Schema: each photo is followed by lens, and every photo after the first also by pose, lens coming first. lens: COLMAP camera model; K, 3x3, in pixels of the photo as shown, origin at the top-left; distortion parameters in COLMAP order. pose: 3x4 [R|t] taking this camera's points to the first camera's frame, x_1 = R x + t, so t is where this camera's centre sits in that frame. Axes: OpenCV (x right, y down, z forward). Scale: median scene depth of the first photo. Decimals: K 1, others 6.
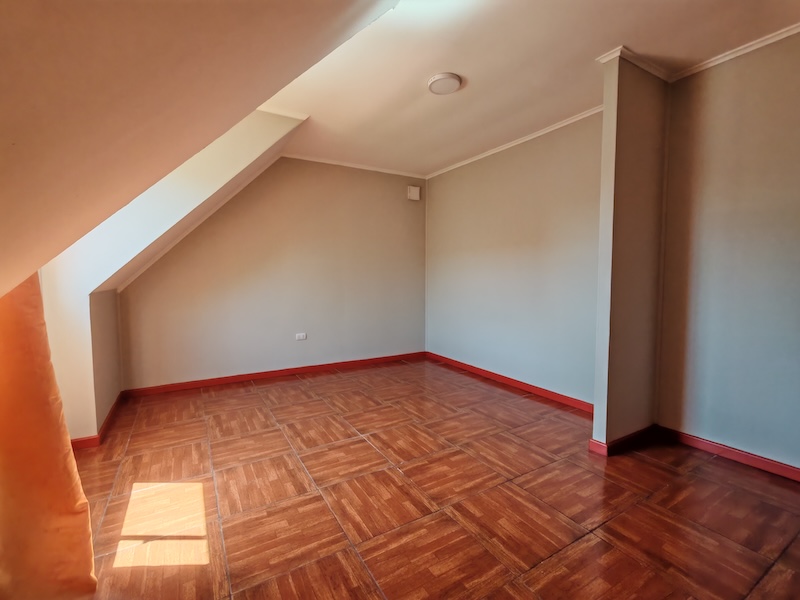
lens RADIAL K [[365.3, 0, 401.9], [0, 365.3, 298.8], [0, 0, 1]] dist [-0.001140, 0.001688]
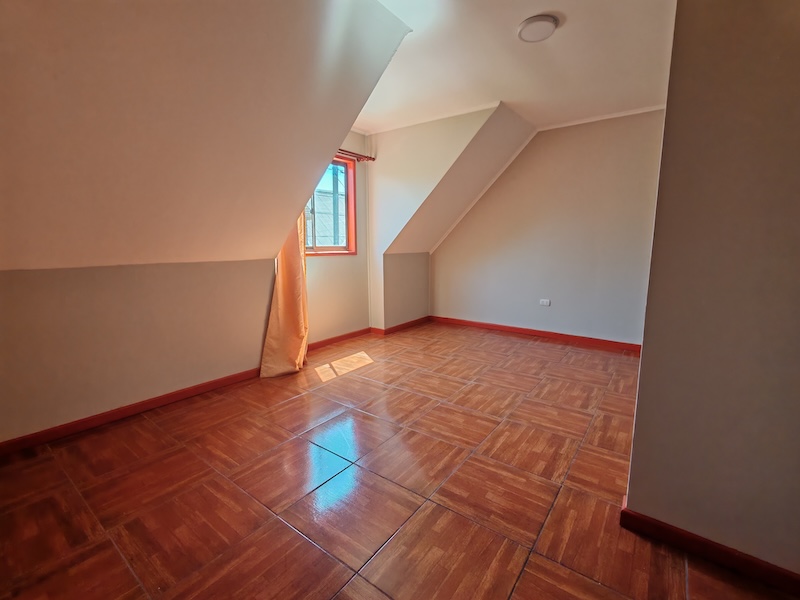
lens RADIAL K [[365.3, 0, 402.4], [0, 365.3, 299.7], [0, 0, 1]] dist [-0.001140, 0.001688]
pose [[0.387675, 0.147892, -0.909855, 0.847957], [-0.058569, 0.989003, 0.135802, -0.039566], [0.919934, 0.000643, 0.392074, 0.324514]]
